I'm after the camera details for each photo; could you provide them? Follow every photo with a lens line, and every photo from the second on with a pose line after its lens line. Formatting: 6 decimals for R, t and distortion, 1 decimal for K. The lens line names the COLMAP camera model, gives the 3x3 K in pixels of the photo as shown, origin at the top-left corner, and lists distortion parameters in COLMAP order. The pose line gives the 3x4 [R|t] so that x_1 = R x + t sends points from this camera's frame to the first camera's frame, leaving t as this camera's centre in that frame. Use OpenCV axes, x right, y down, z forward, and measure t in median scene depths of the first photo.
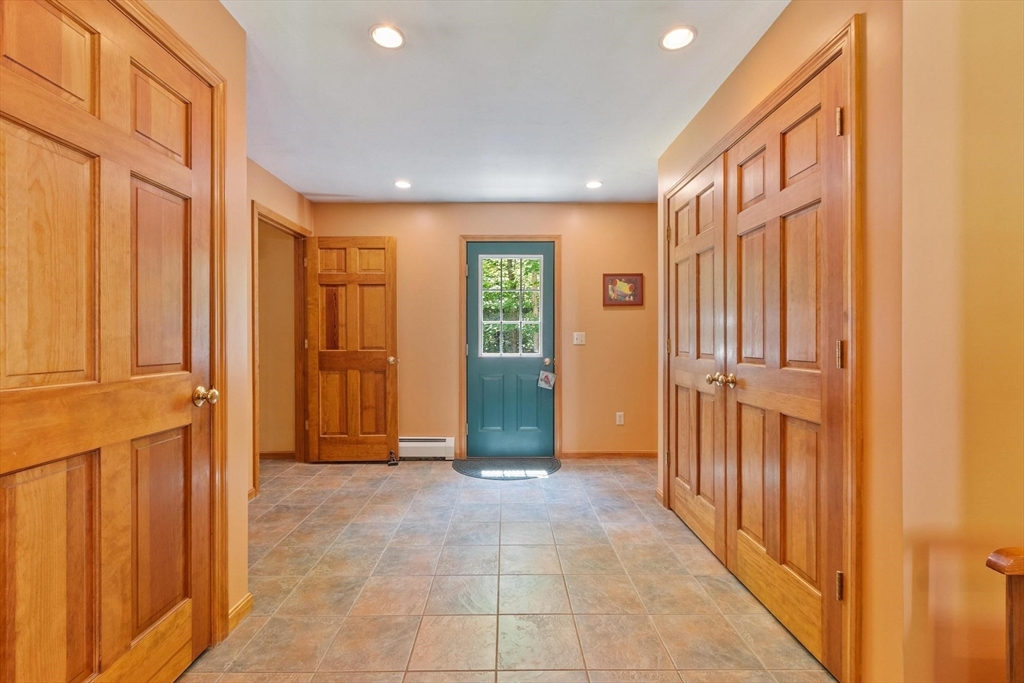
lens RADIAL K [[450.7, 0, 511.0], [0, 450.7, 335.5], [0, 0, 1]] dist [0.004124, -0.001300]
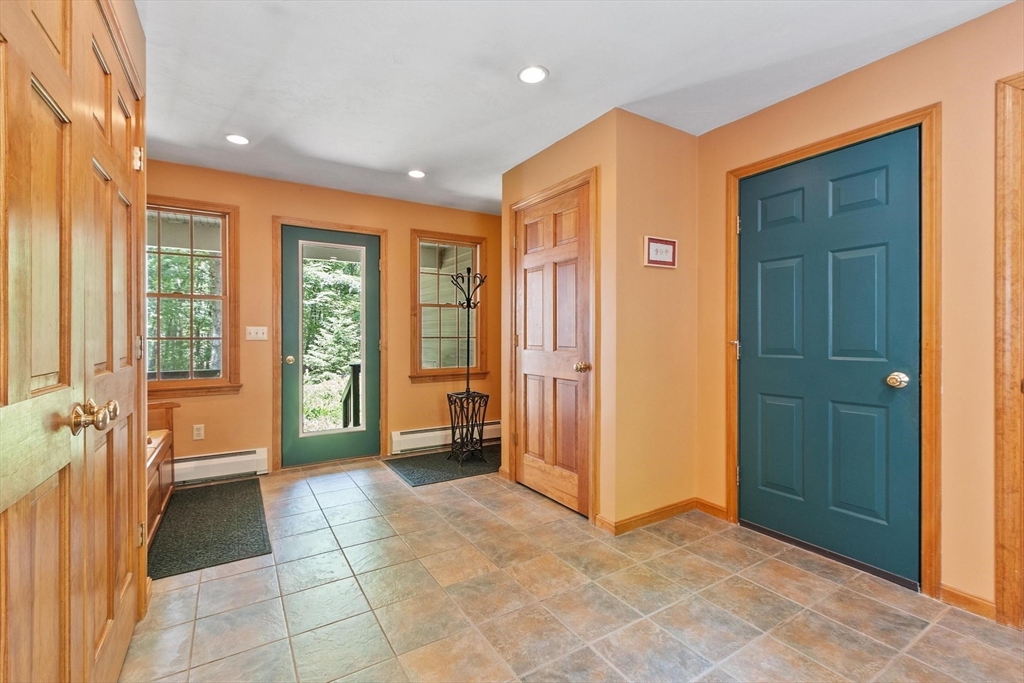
lens RADIAL K [[450.7, 0, 510.3], [0, 450.7, 348.2], [0, 0, 1]] dist [0.004124, -0.001300]
pose [[-0.867311, 0.001265, -0.497765, 0.266898], [0.000912, 0.999999, 0.000952, 0.034121], [0.497766, 0.000372, -0.867311, 1.479574]]
